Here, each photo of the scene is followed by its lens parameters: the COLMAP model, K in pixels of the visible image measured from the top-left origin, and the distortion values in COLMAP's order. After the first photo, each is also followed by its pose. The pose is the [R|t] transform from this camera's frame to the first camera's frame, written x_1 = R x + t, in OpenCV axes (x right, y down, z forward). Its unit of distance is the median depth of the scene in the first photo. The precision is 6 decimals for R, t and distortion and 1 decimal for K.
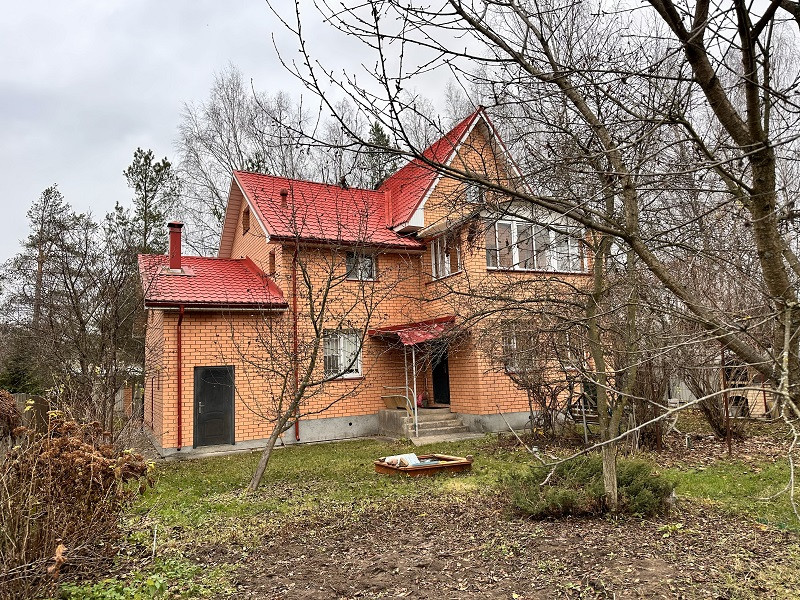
lens RADIAL K [[563.6, 0, 399.6], [0, 563.6, 298.8], [0, 0, 1]] dist [0.052214, -0.069106]
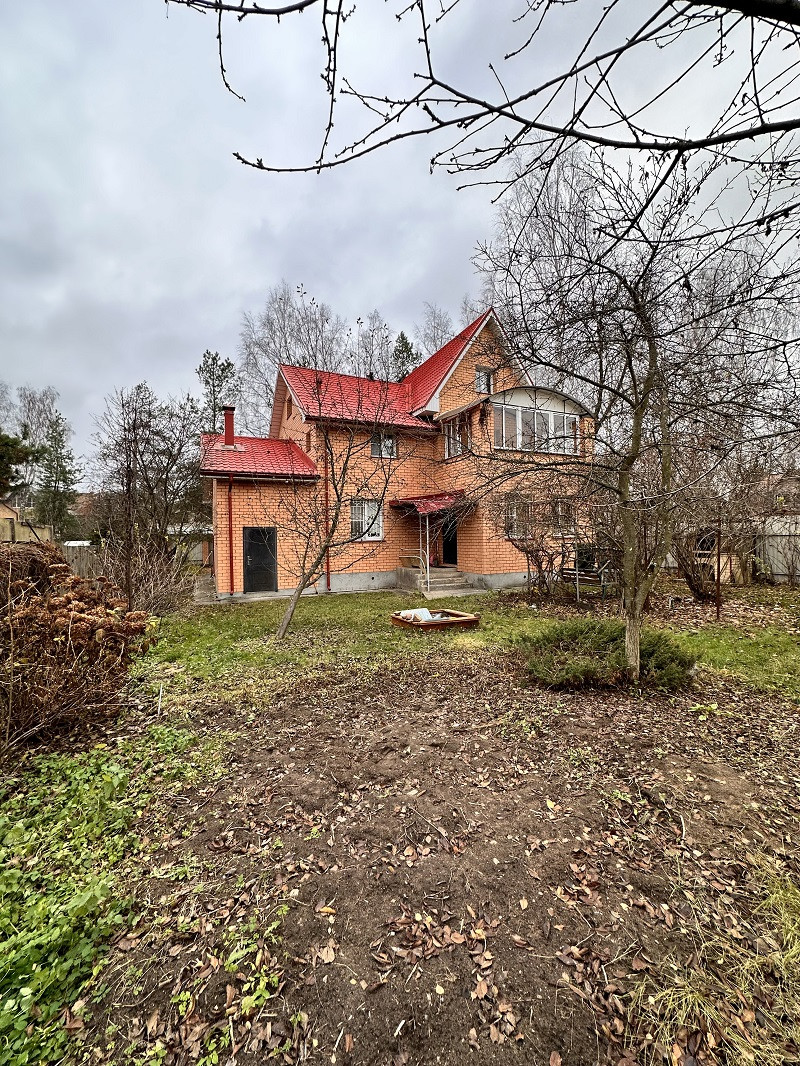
lens RADIAL K [[423.4, 0, 405.7], [0, 423.4, 530.9], [0, 0, 1]] dist [-0.009741, 0.001688]
pose [[0.999470, 0.024953, -0.020899, -0.001479], [-0.022385, 0.993089, 0.115208, 0.022758], [0.023629, -0.114679, 0.993122, 0.160619]]
